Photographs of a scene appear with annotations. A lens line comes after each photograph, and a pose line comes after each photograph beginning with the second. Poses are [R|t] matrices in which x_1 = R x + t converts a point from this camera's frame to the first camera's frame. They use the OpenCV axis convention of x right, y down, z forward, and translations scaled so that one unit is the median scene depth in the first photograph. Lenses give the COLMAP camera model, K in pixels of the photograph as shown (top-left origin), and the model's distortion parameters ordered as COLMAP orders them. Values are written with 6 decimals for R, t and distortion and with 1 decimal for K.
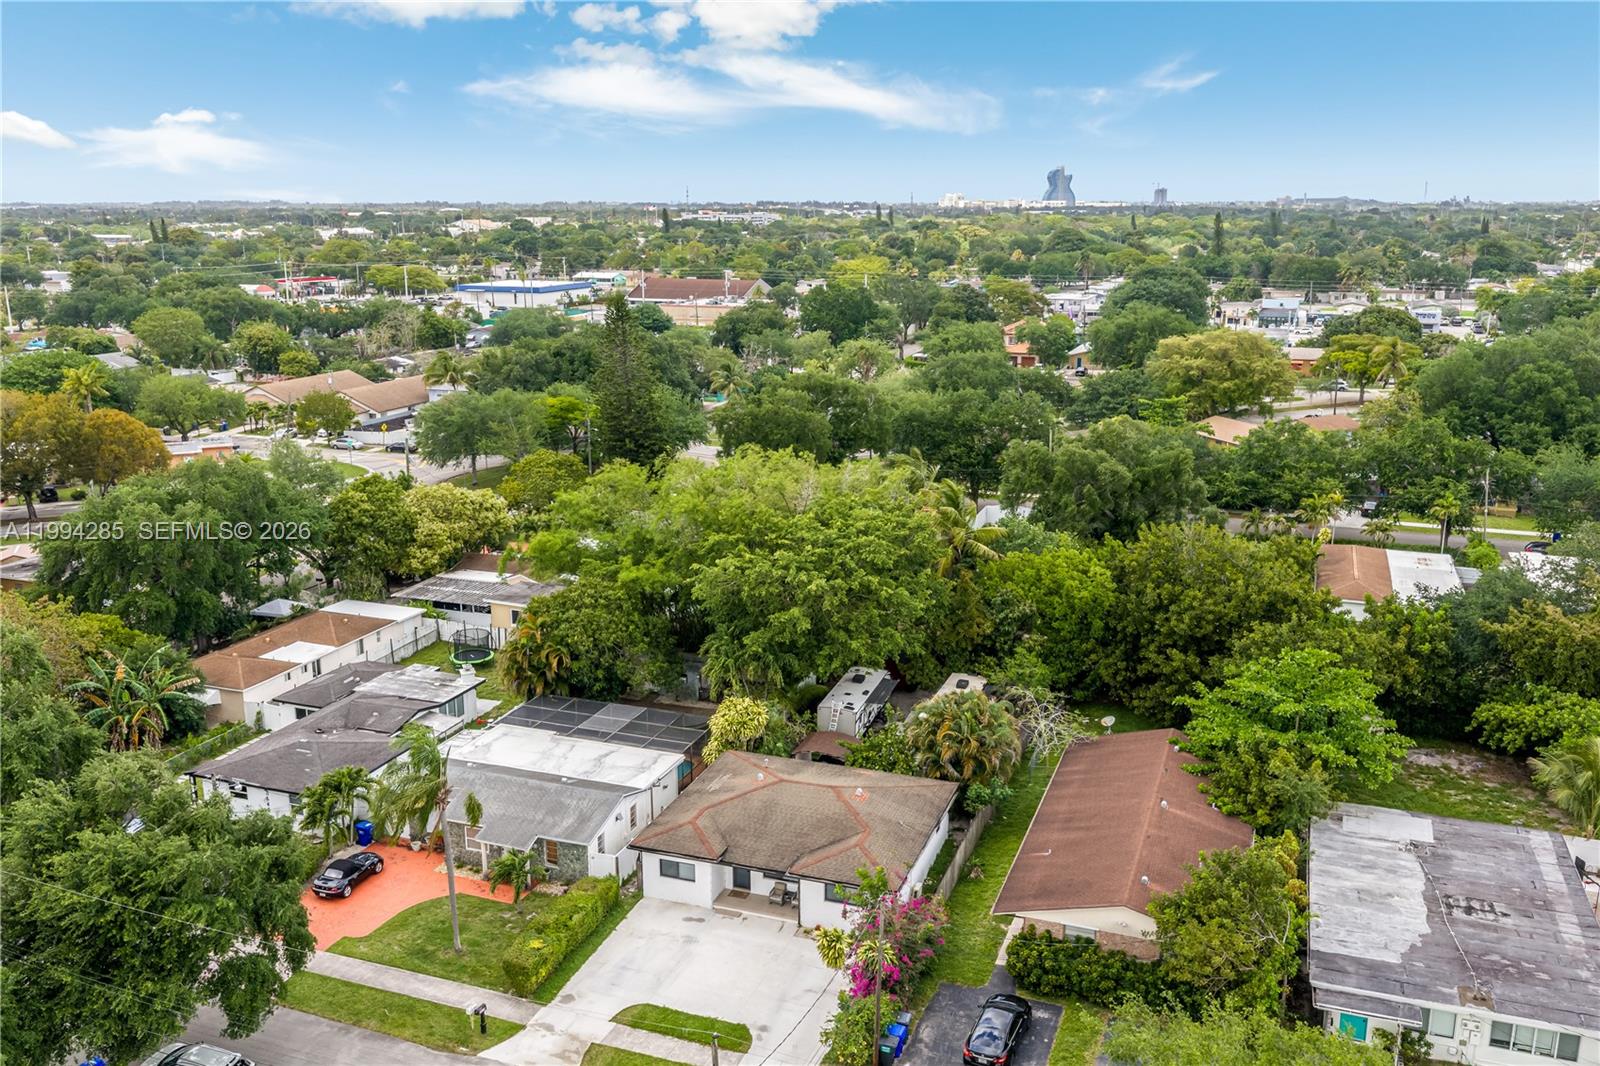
lens RADIAL K [[1351.8, 0, 800.0], [0, 1351.8, 533.0], [0, 0, 1]] dist [0.015494, -0.025754]
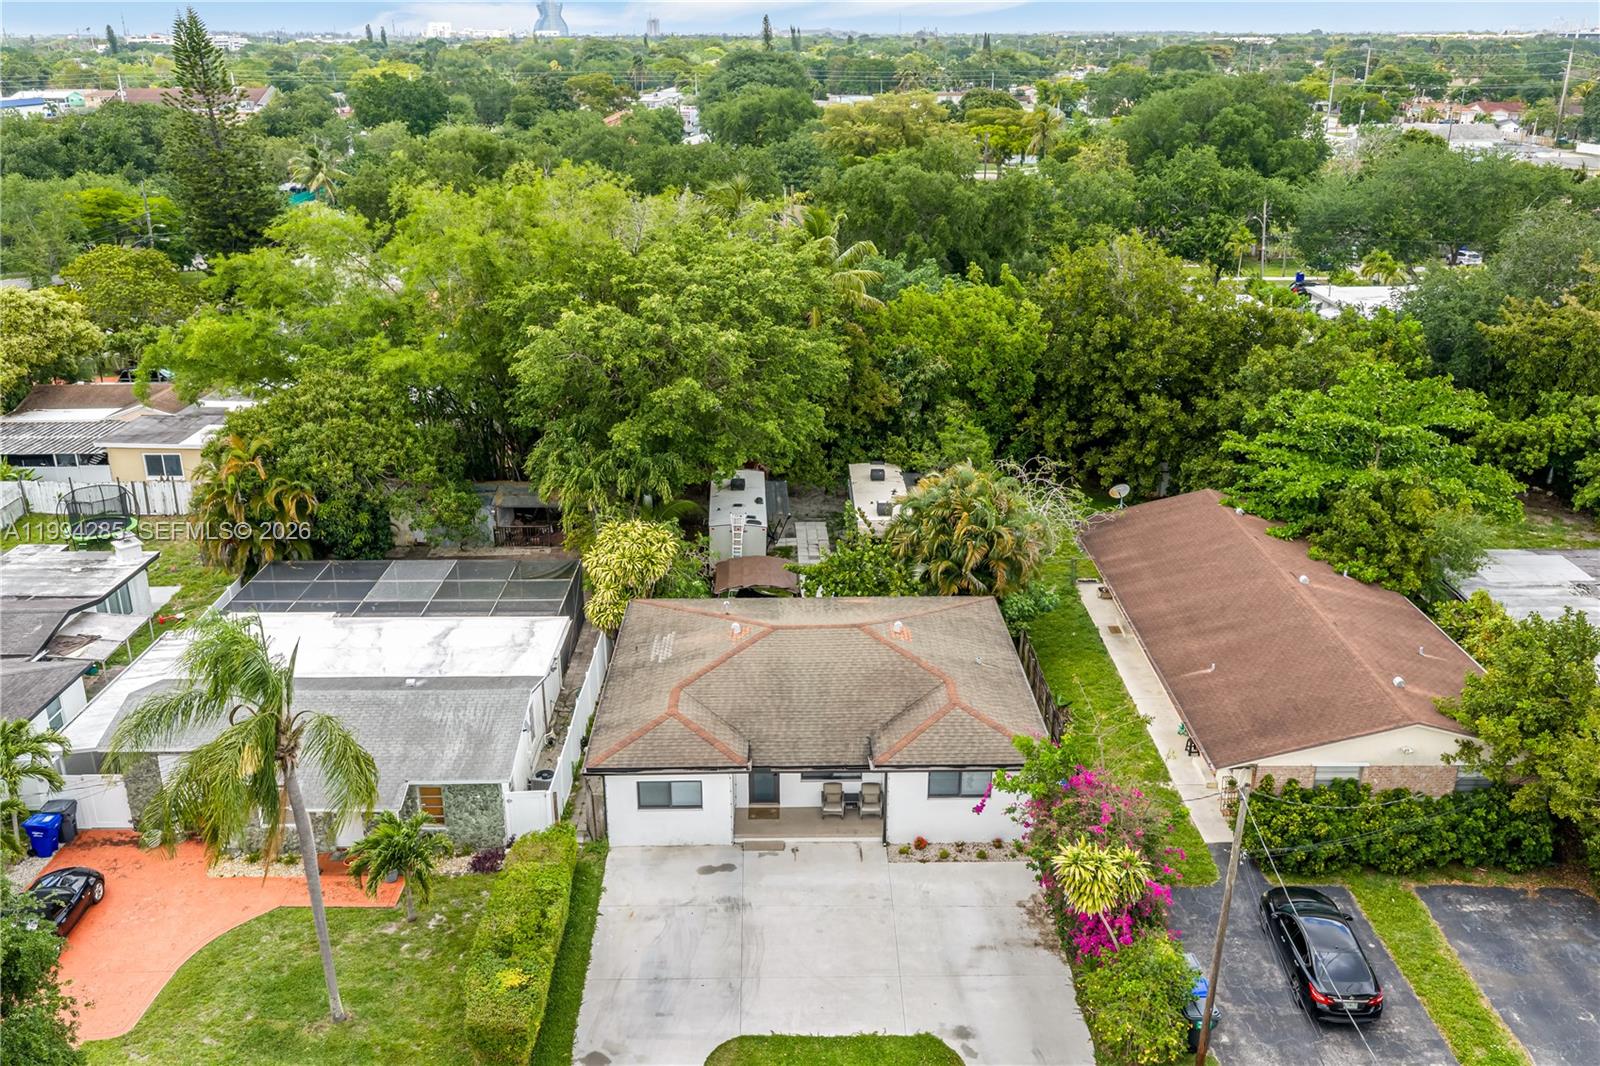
lens RADIAL K [[1351.8, 0, 800.0], [0, 1351.8, 533.0], [0, 0, 1]] dist [0.015494, -0.025754]
pose [[0.933812, -0.122743, 0.336049, -0.177424], [0.085839, 0.988736, 0.122610, 0.051395], [-0.347313, -0.085648, 0.933830, 0.337556]]
